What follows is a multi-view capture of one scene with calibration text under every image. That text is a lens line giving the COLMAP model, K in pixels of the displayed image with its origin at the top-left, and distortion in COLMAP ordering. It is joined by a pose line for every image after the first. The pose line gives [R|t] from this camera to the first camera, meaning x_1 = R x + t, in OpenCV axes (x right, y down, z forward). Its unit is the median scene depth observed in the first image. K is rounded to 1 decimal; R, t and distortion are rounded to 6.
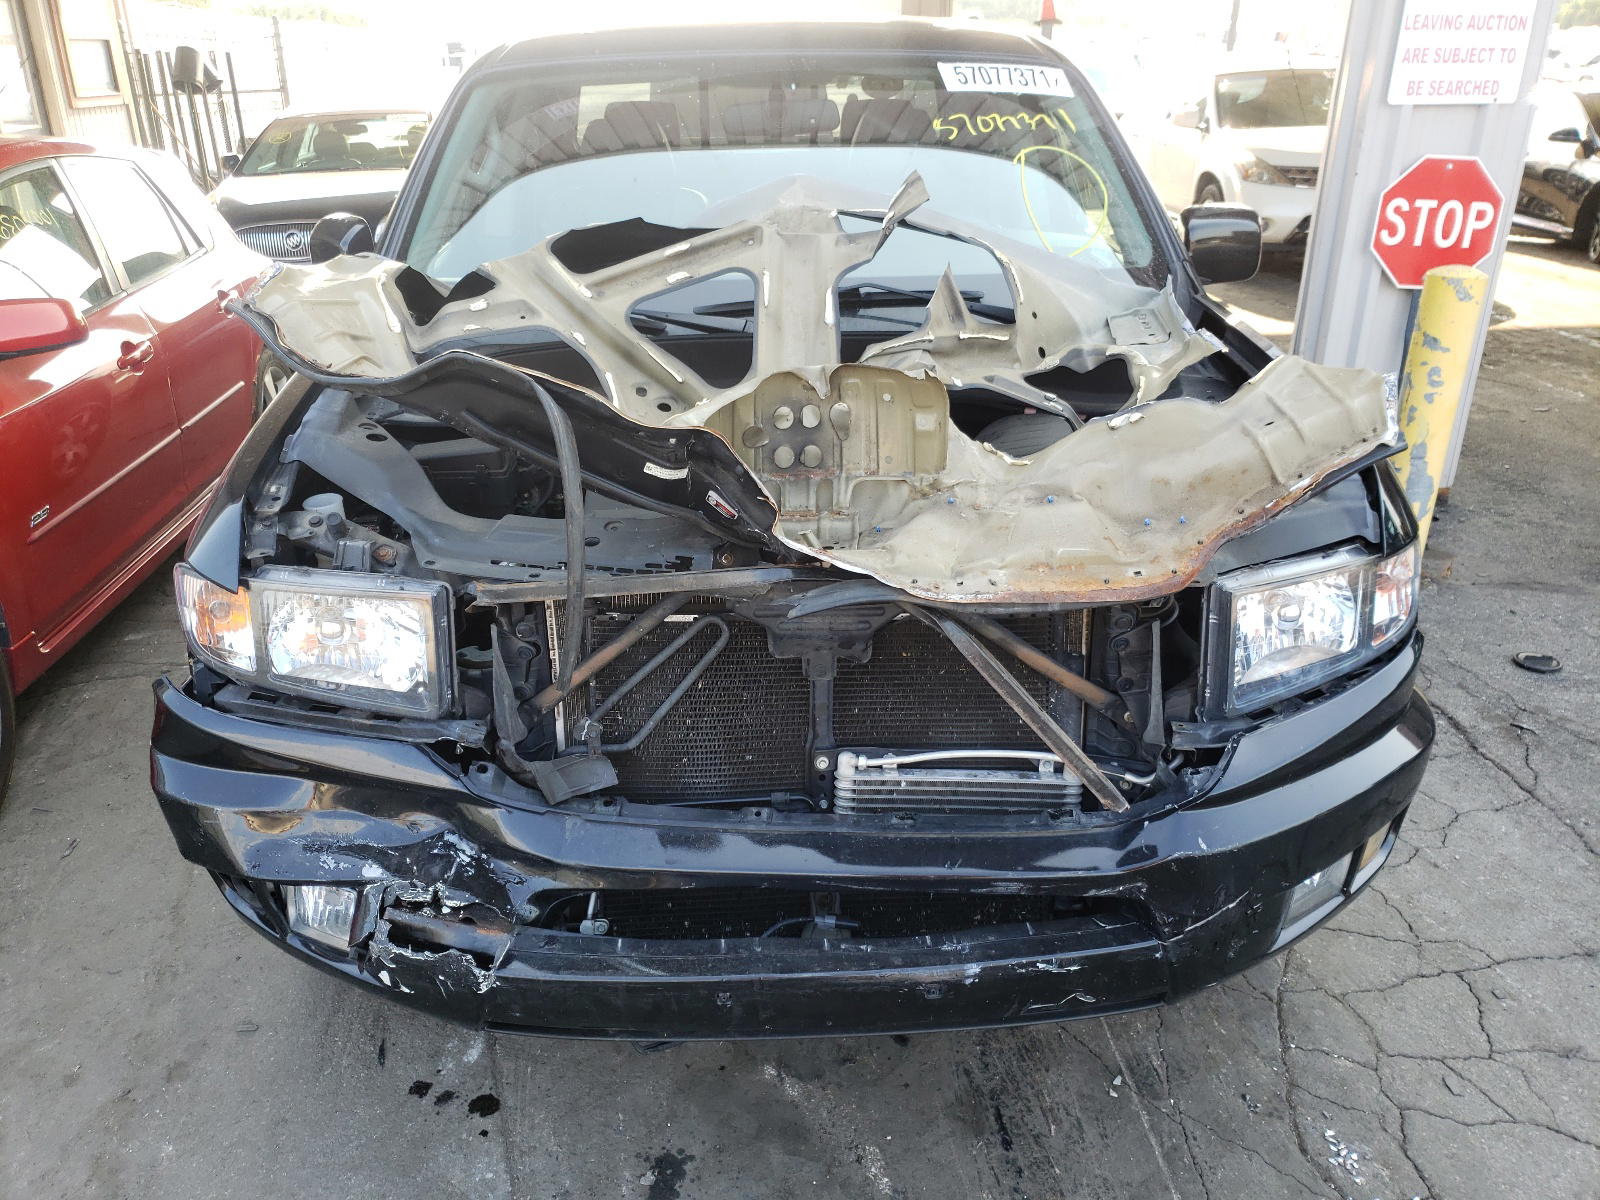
lens RADIAL K [[1309.1, 0, 800.6], [0, 1309.1, 595.6], [0, 0, 1]] dist [0.047974, -0.012121]
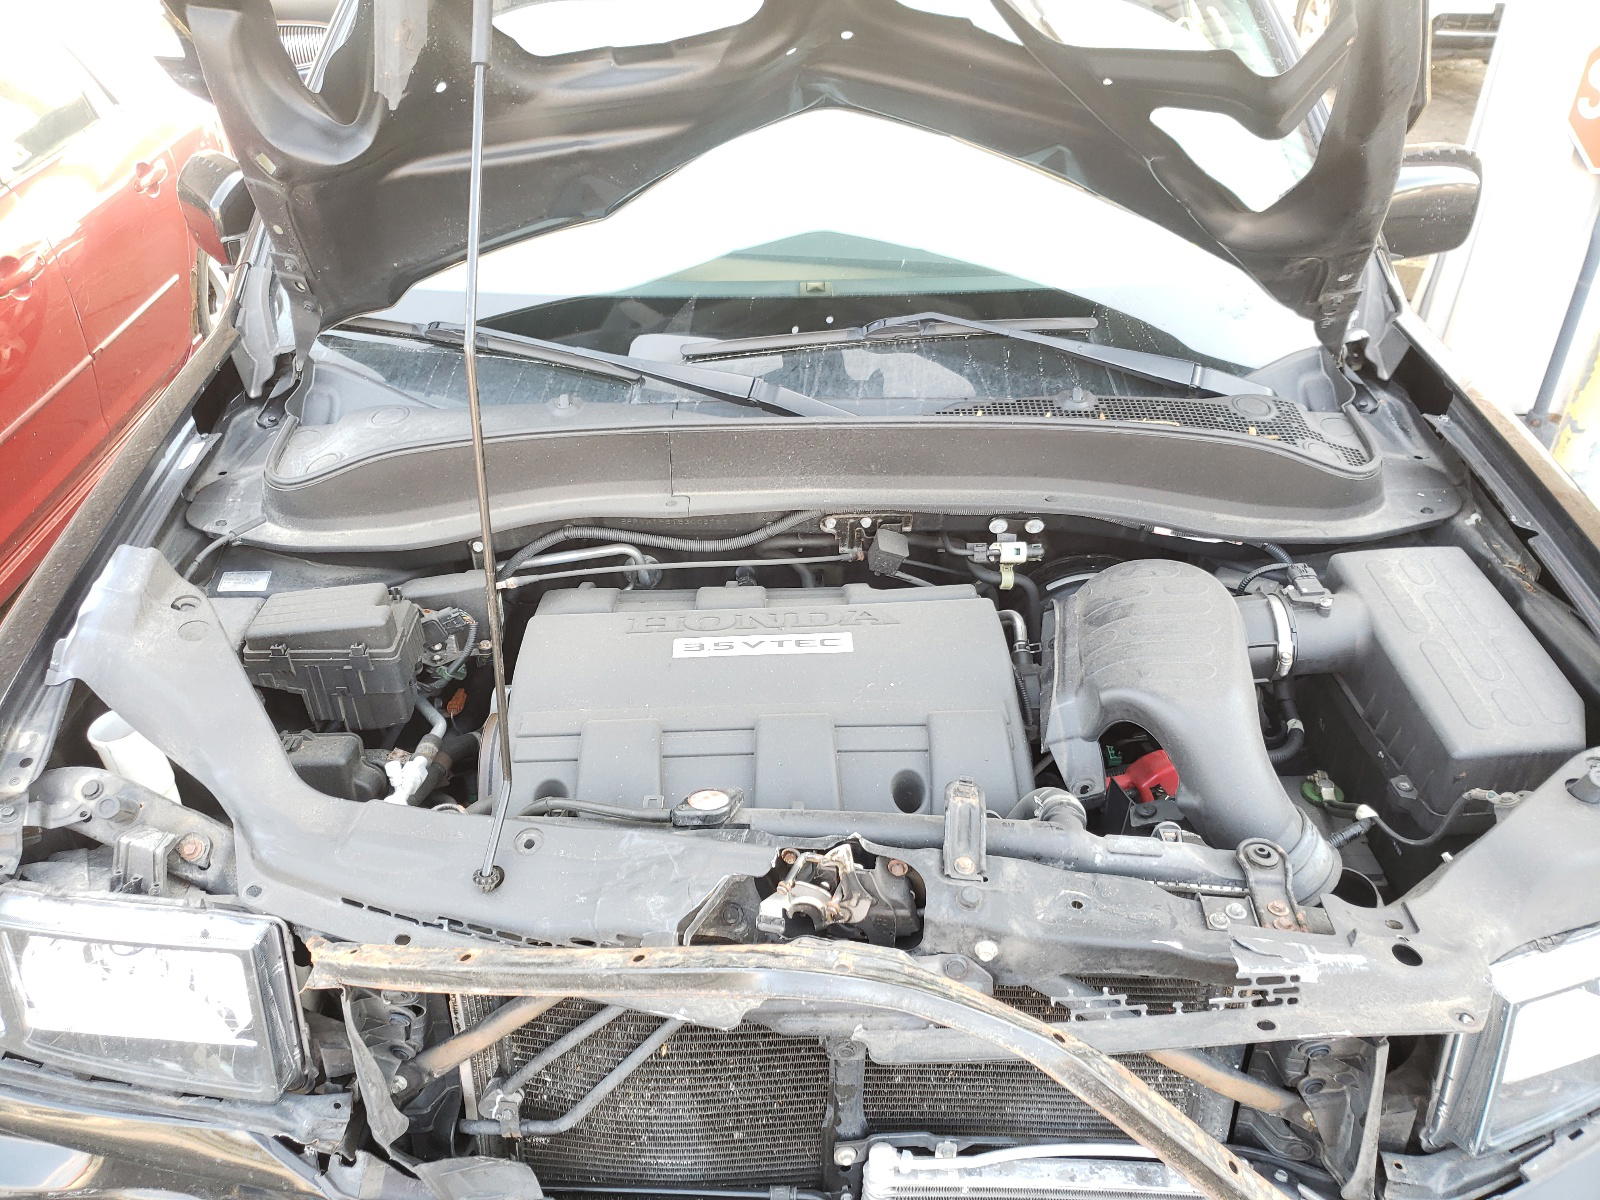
lens RADIAL K [[1309.1, 0, 792.9], [0, 1309.1, 596.4], [0, 0, 1]] dist [0.047974, -0.012121]
pose [[0.999118, 0.026529, -0.032553, 0.003616], [-0.020670, 0.985449, 0.168708, -0.273835], [0.036555, -0.167886, 0.985128, 0.373890]]
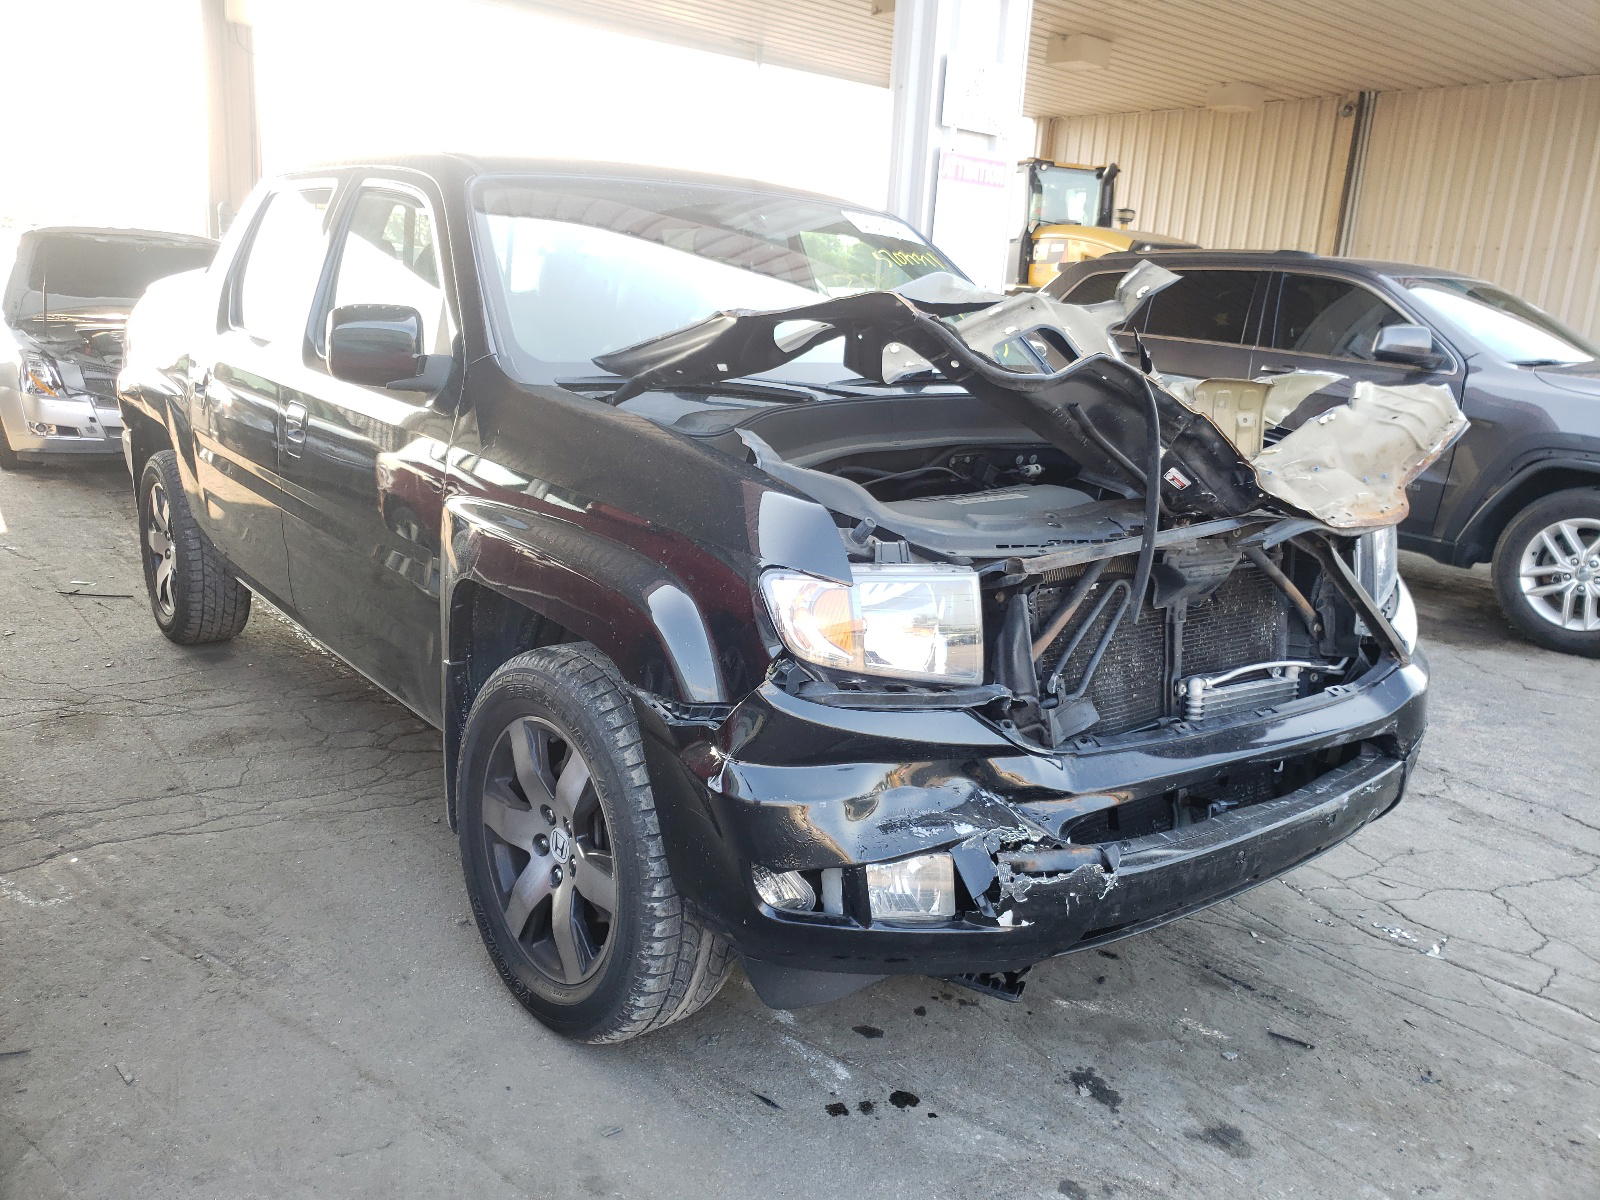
lens RADIAL K [[1309.1, 0, 792.4], [0, 1309.1, 605.7], [0, 0, 1]] dist [0.047974, -0.012121]
pose [[0.787943, -0.078956, 0.610665, -1.082150], [0.178561, 0.978429, -0.103892, 0.114494], [-0.589289, 0.190902, 0.785044, 0.189201]]
